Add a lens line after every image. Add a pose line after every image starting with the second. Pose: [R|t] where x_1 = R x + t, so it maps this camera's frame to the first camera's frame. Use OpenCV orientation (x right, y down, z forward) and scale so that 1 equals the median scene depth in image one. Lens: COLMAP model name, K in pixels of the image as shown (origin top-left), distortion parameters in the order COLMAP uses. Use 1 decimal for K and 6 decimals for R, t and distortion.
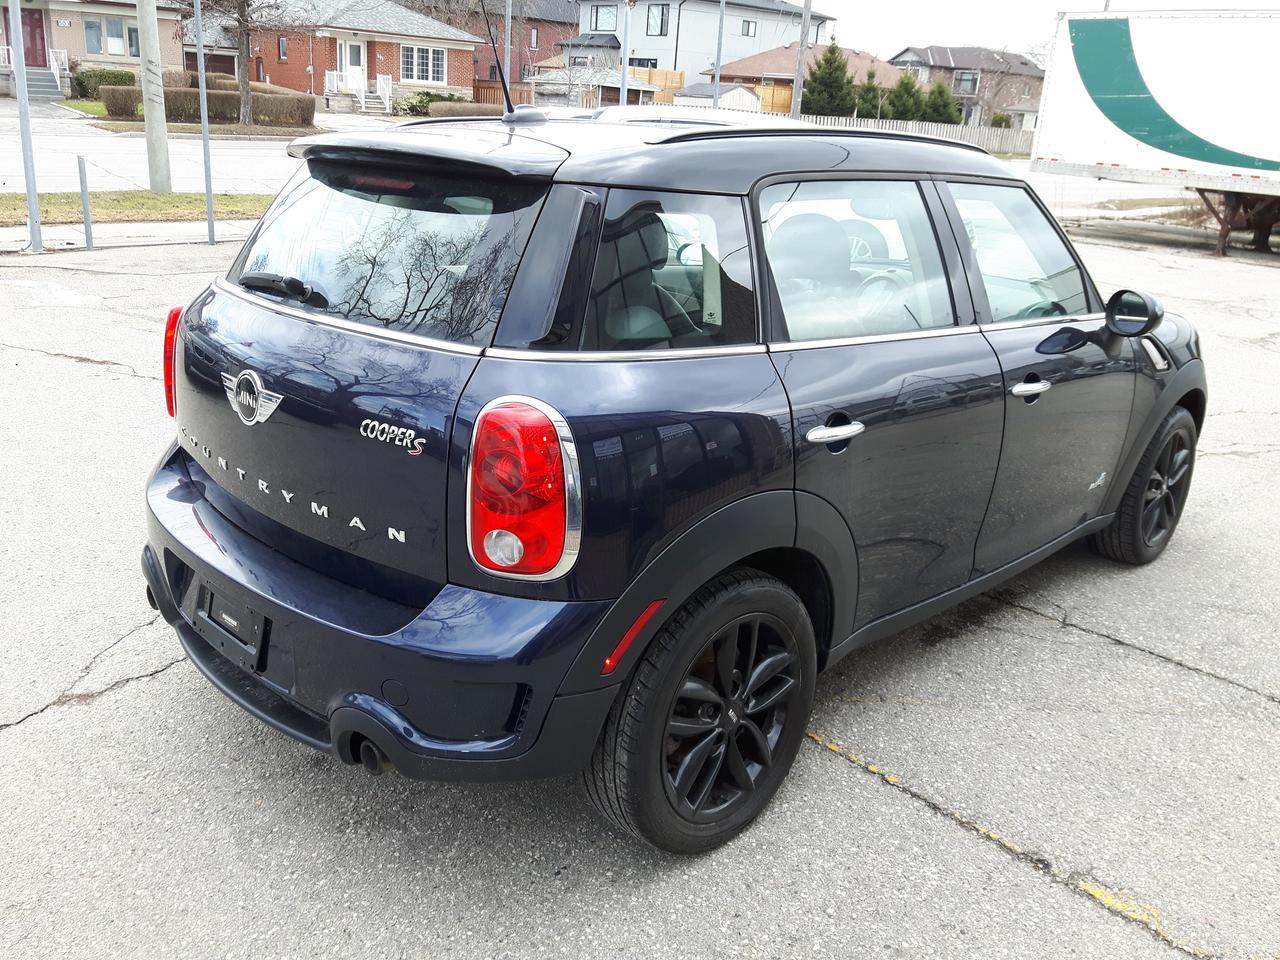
lens RADIAL K [[1156.5, 0, 701.9], [0, 1156.5, 445.7], [0, 0, 1]] dist [-0.006892, -0.011379]
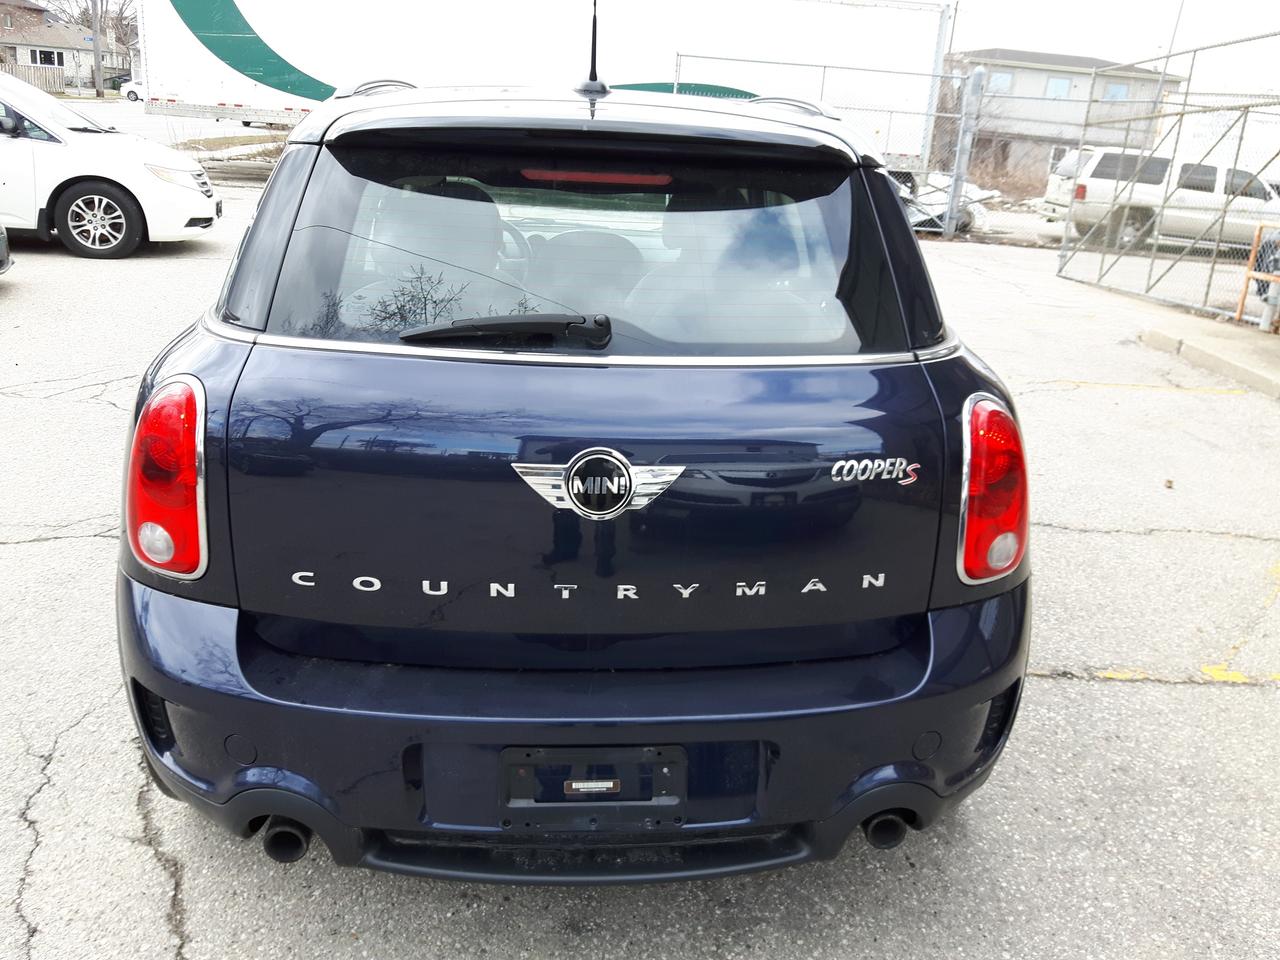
lens RADIAL K [[1137.7, 0, 638.7], [0, 1137.7, 434.4], [0, 0, 1]] dist [0.004495, -0.062135]
pose [[0.639616, -0.220534, 0.736381, -0.996764], [0.181811, 0.974184, 0.133832, -0.180987], [-0.746884, 0.048281, 0.663199, 0.553407]]
